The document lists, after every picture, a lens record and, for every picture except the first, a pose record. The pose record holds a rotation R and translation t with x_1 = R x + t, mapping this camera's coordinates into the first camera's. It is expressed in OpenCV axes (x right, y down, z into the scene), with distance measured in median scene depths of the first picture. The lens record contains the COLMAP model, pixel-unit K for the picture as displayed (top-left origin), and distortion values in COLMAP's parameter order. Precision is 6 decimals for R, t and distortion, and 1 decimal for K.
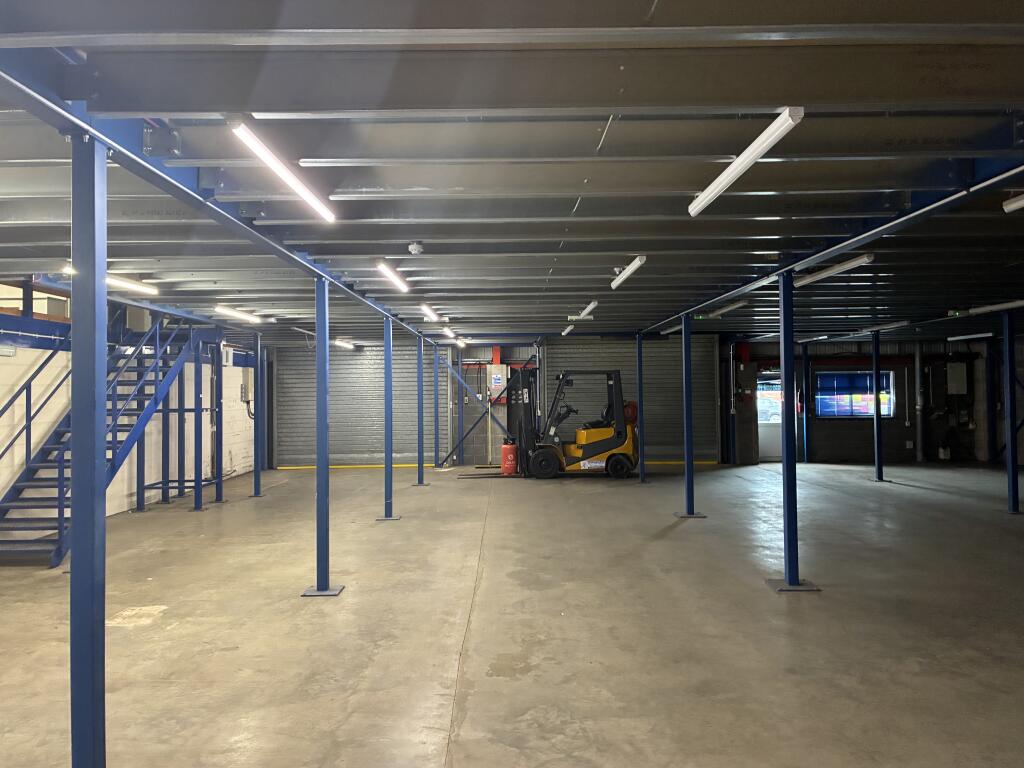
lens RADIAL K [[767.4, 0, 507.7], [0, 767.4, 381.3], [0, 0, 1]] dist [0.045701, -0.003251]
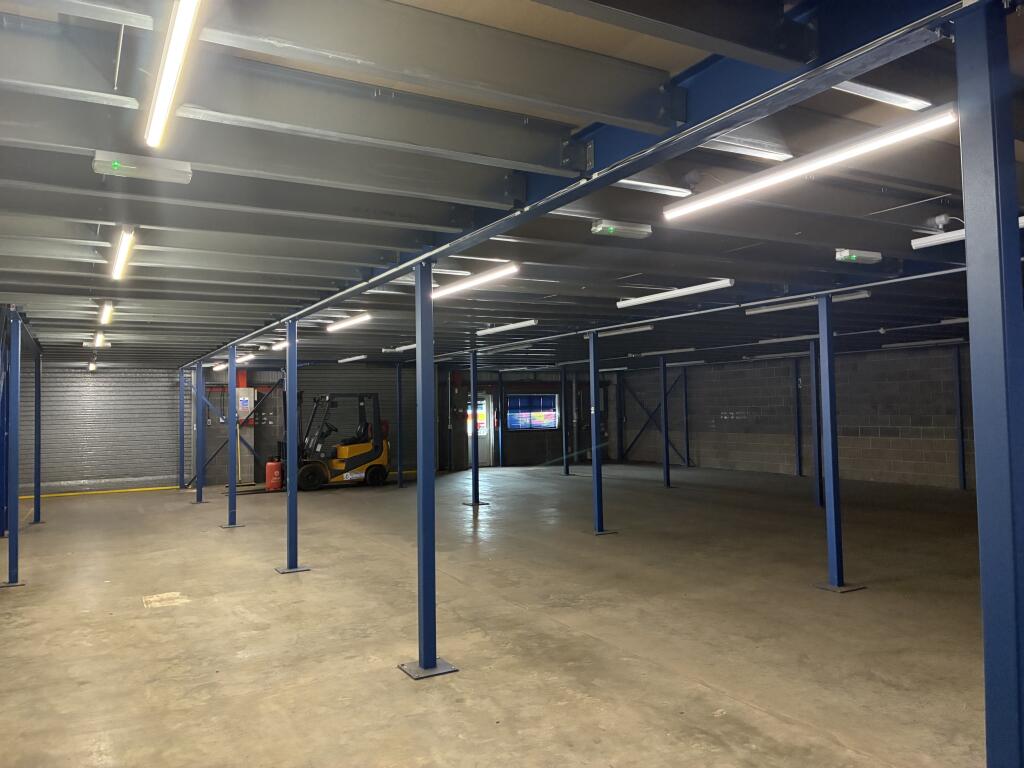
lens RADIAL K [[767.4, 0, 516.3], [0, 767.4, 383.9], [0, 0, 1]] dist [0.045701, -0.003251]
pose [[0.875601, 0.006373, 0.482993, -0.202009], [0.005431, 0.999720, -0.023036, -0.000622], [-0.483004, 0.022793, 0.875321, -0.108606]]
